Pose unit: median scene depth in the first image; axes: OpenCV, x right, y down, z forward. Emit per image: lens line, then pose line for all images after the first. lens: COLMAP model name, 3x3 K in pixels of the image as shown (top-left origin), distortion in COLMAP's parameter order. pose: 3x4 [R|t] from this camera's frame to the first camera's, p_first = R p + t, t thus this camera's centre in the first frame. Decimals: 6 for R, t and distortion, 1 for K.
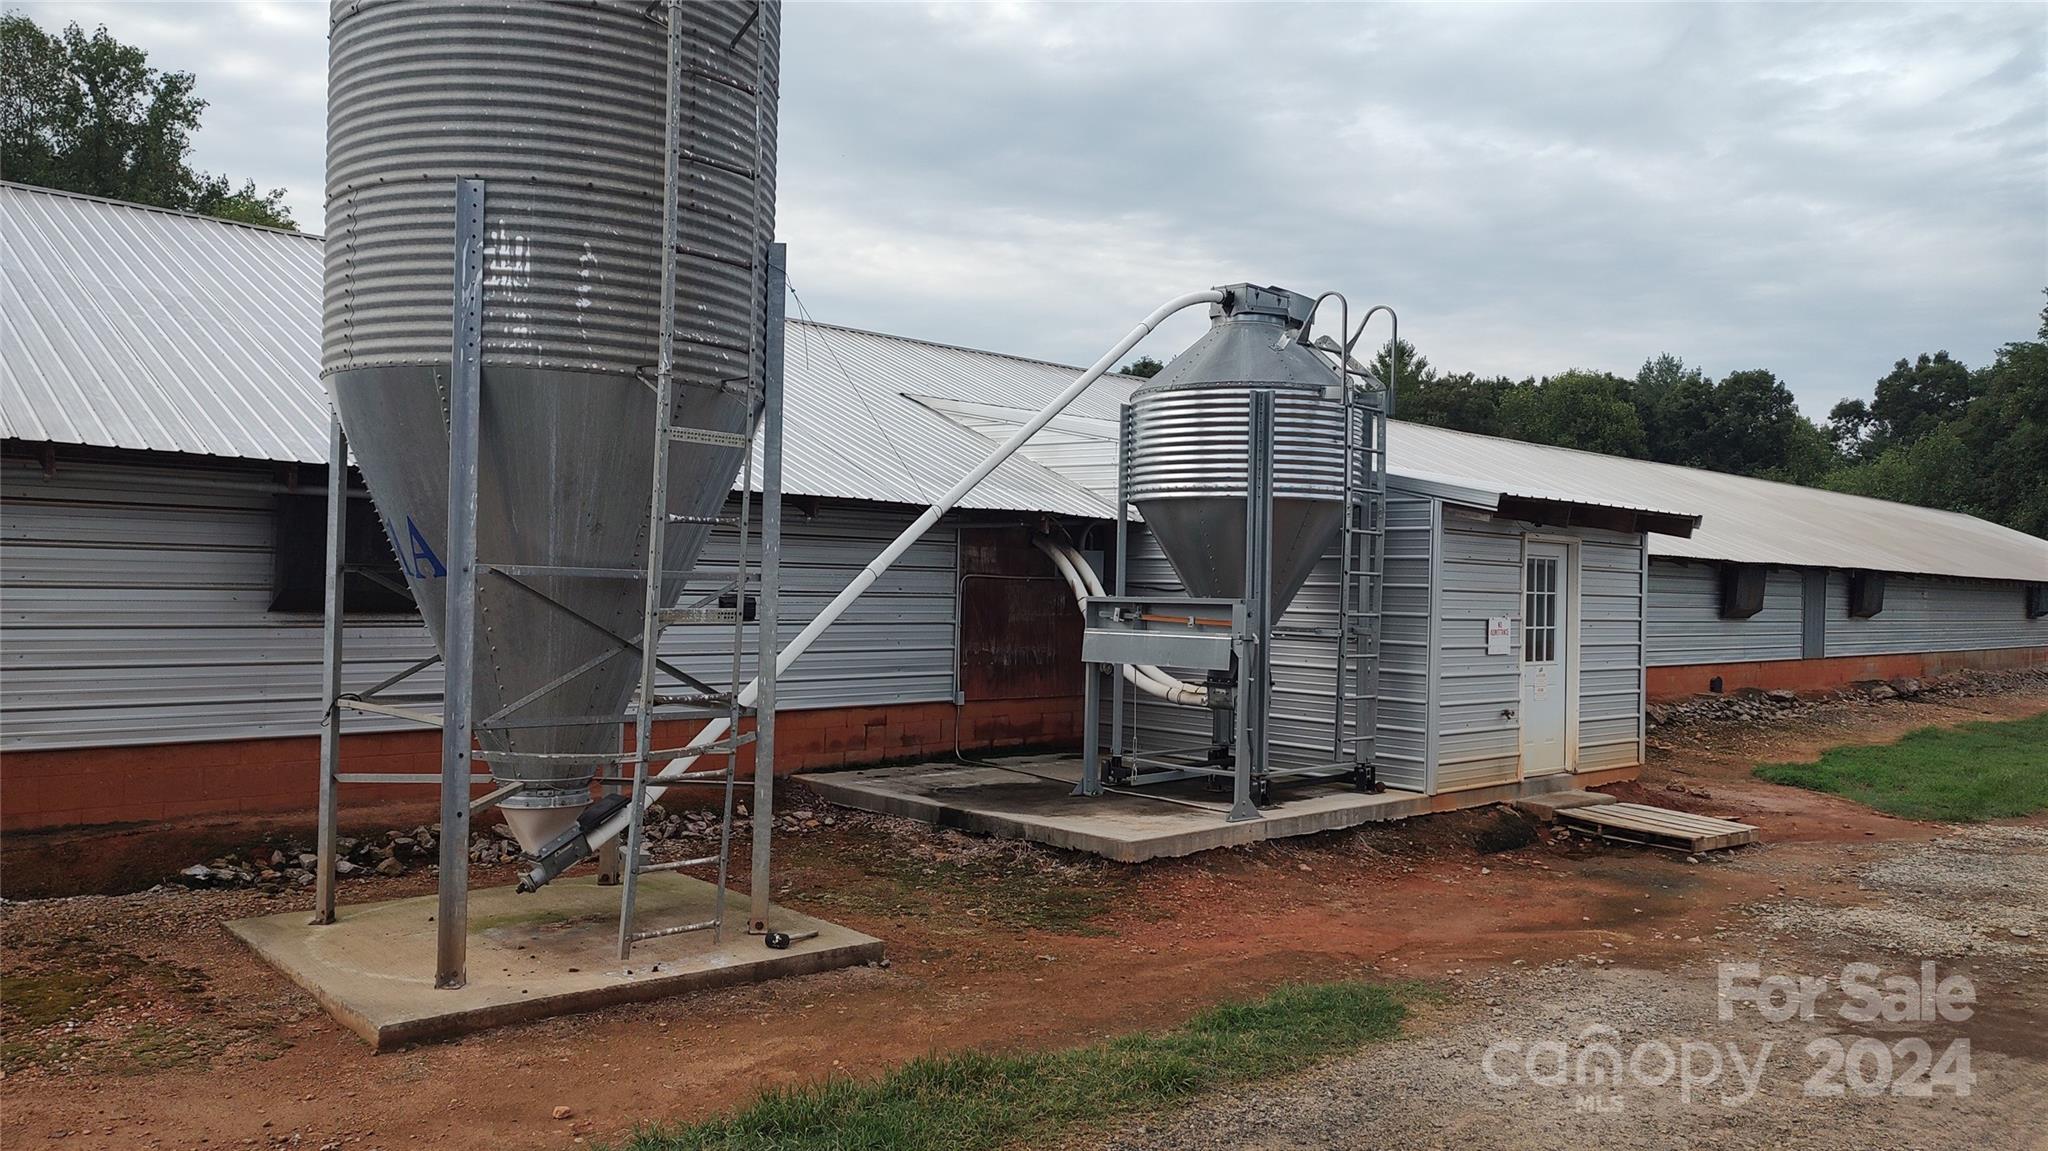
lens RADIAL K [[1458.6, 0, 1049.3], [0, 1458.6, 579.2], [0, 0, 1]] dist [0.035641, -0.035988]
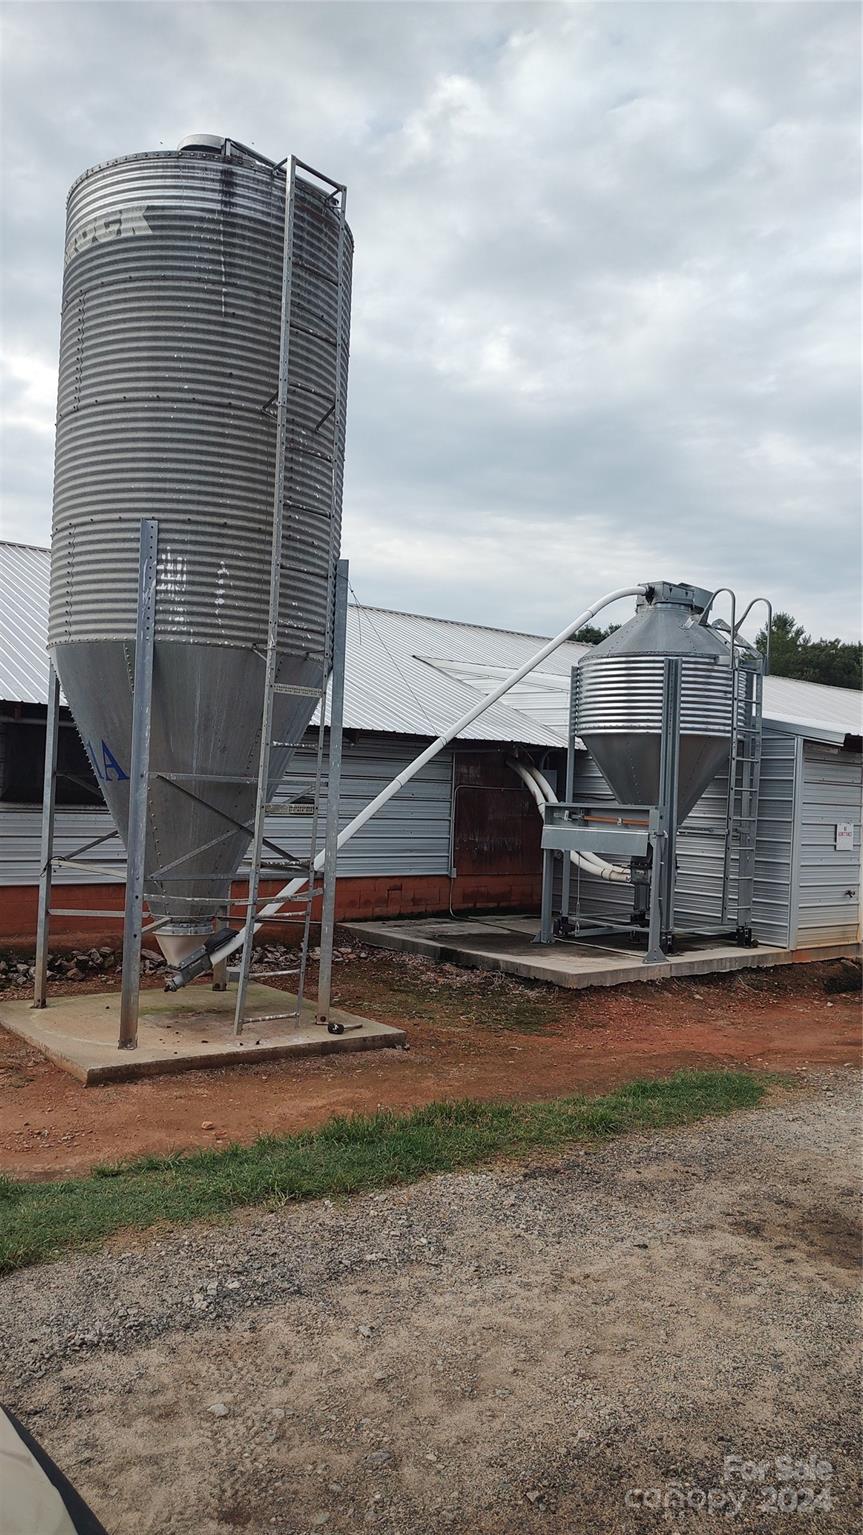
lens RADIAL K [[1093.3, 0, 450.3], [0, 1093.3, 775.3], [0, 0, 1]] dist [0.035641, -0.035988]
pose [[0.998220, 0.017218, -0.057098, -0.010389], [-0.017990, 0.999753, -0.013039, 0.001980], [0.056859, 0.014043, 0.998283, -0.105846]]
